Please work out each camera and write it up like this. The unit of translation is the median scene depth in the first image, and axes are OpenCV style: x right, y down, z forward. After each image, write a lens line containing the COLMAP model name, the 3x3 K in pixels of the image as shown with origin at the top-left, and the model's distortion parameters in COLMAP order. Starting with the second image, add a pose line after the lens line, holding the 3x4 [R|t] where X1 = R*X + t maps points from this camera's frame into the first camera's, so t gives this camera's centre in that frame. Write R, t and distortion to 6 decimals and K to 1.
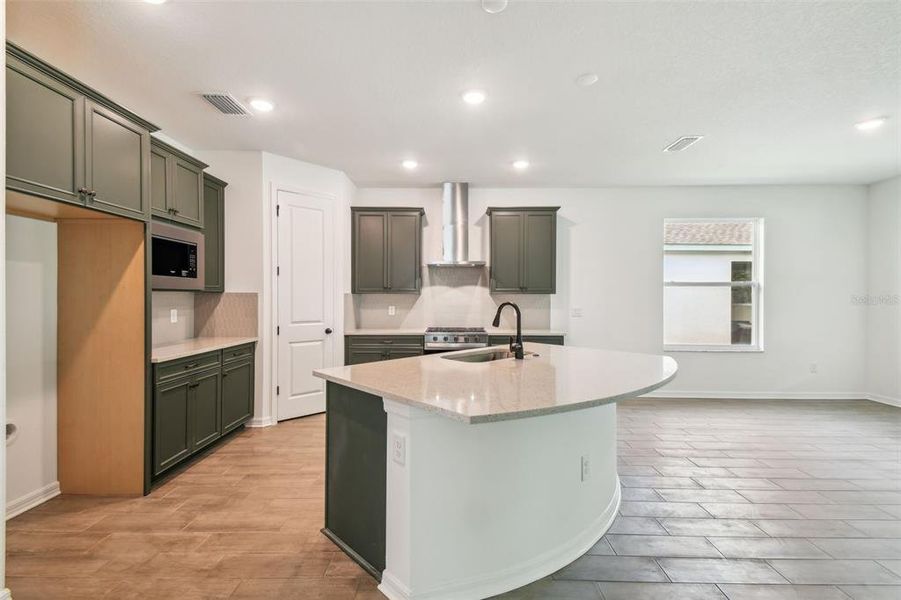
lens RADIAL K [[397.3, 0, 448.3], [0, 397.3, 296.1], [0, 0, 1]] dist [0.030624, -0.000534]
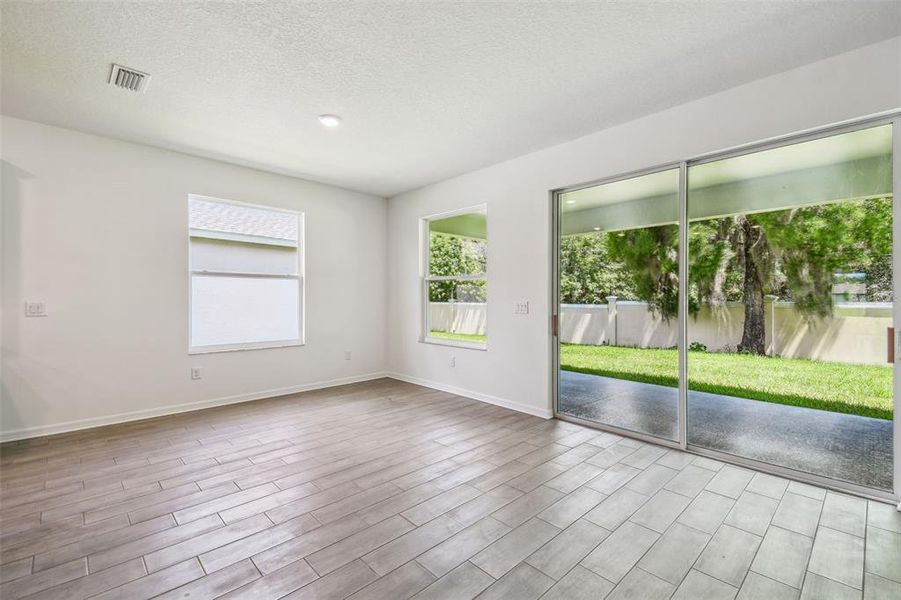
lens RADIAL K [[397.3, 0, 448.3], [0, 397.3, 296.1], [0, 0, 1]] dist [0.030624, -0.000534]
pose [[0.722351, 0.004398, 0.691512, 0.341986], [-0.008682, 0.999959, 0.002710, 0.009585], [-0.691472, -0.007962, 0.722360, 0.034462]]
